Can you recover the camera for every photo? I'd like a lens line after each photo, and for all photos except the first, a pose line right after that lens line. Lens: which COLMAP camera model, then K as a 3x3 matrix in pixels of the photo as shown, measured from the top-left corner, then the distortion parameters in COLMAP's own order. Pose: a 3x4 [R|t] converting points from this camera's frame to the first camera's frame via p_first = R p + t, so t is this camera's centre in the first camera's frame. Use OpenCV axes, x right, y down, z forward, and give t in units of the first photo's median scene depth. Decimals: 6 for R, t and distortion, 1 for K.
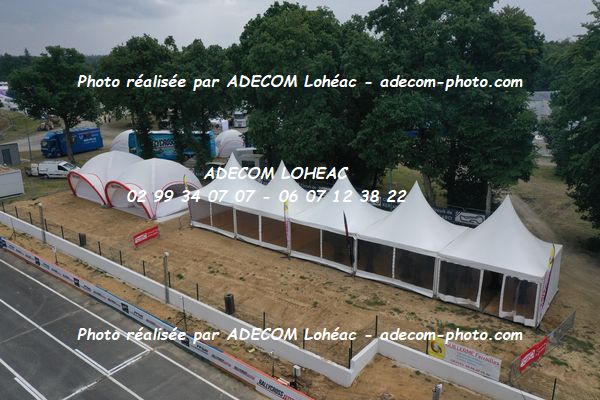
lens RADIAL K [[478.9, 0, 298.2], [0, 478.9, 198.5], [0, 0, 1]] dist [0.020821, -0.001380]
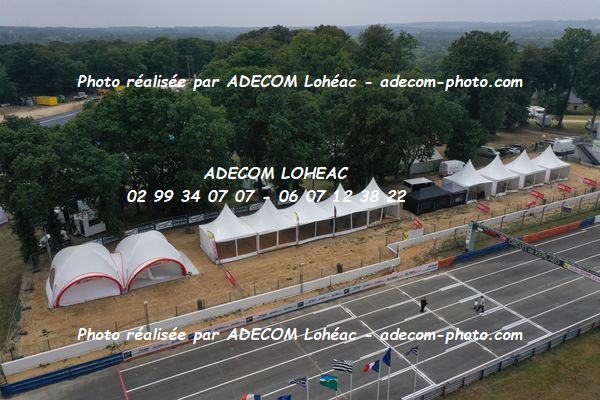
lens RADIAL K [[478.9, 0, 298.2], [0, 478.9, 198.5], [0, 0, 1]] dist [0.020821, -0.001380]
pose [[0.379187, -0.297404, 0.876224, -1.265959], [0.246026, 0.945261, 0.214368, -0.351828], [-0.892014, 0.134288, 0.431600, 0.183485]]
